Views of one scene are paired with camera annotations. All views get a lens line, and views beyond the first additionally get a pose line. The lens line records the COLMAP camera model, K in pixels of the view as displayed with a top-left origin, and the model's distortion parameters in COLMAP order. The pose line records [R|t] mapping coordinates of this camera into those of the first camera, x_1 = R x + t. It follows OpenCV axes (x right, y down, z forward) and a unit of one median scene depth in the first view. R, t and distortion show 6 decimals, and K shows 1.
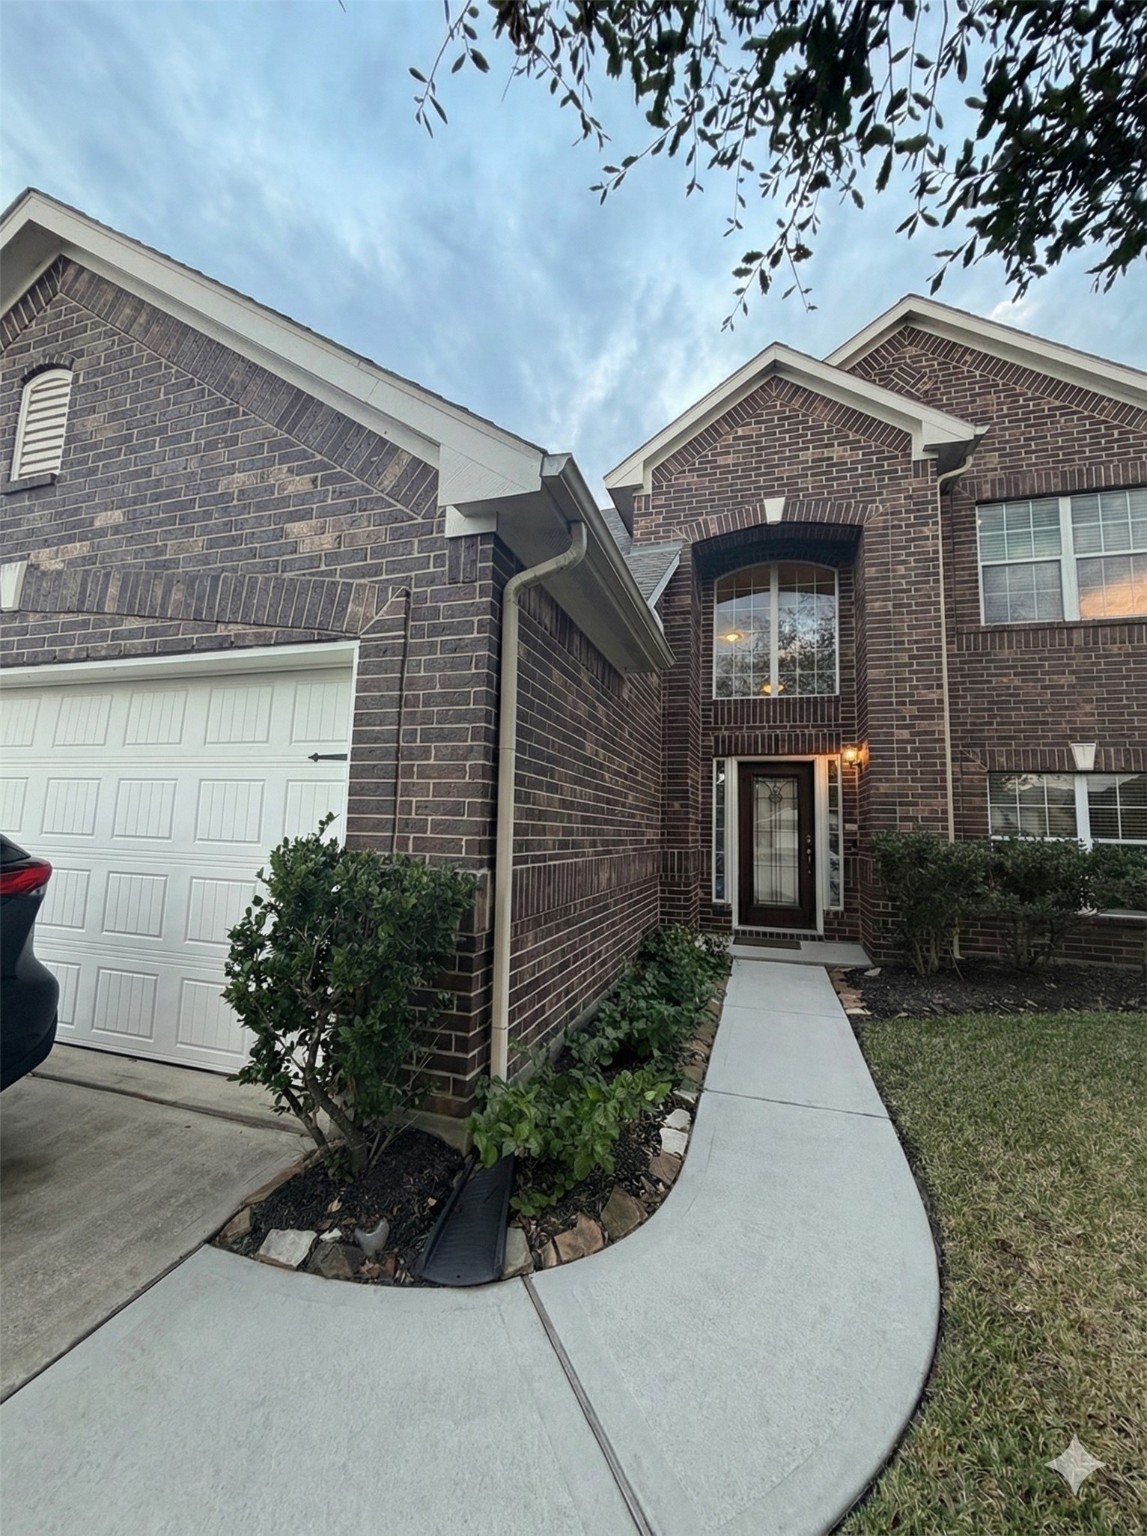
lens RADIAL K [[611.3, 0, 571.1], [0, 611.3, 760.0], [0, 0, 1]] dist [0.000571, 0.000546]
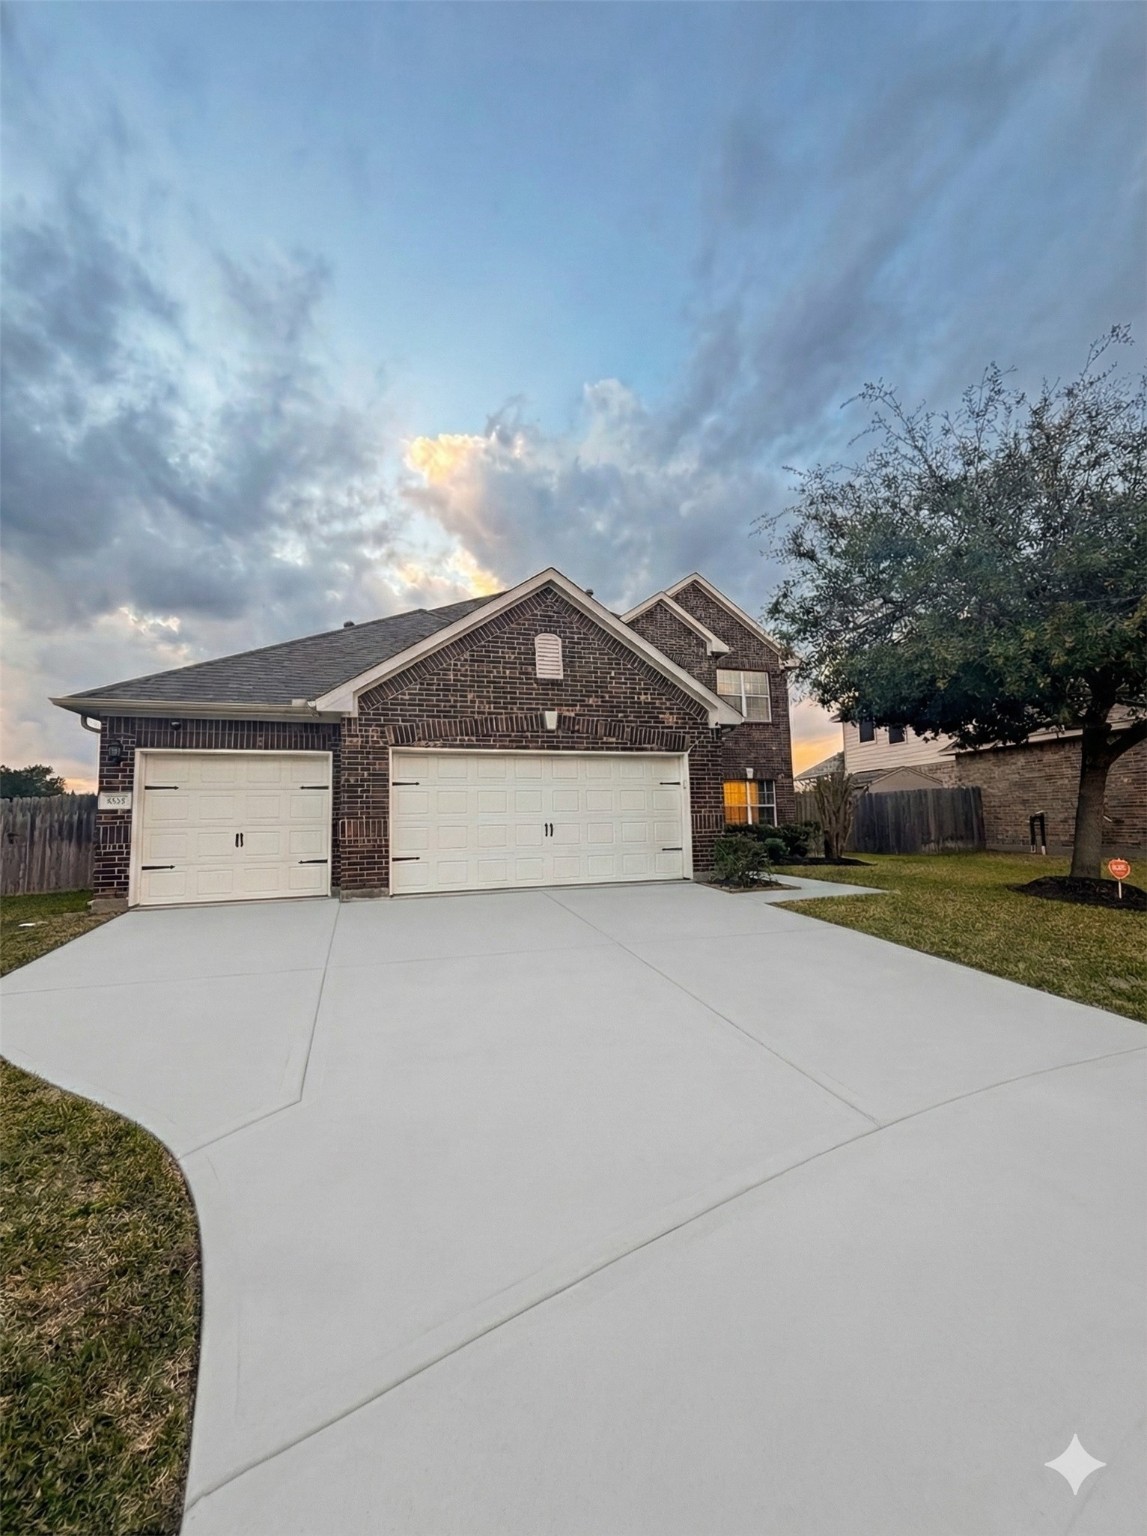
lens RADIAL K [[611.3, 0, 571.1], [0, 611.3, 760.0], [0, 0, 1]] dist [0.000571, 0.000546]
pose [[0.804170, 0.007642, 0.594350, -1.762267], [-0.012689, 0.999910, 0.004313, -0.087666], [-0.594264, -0.011010, 0.804195, -0.867122]]
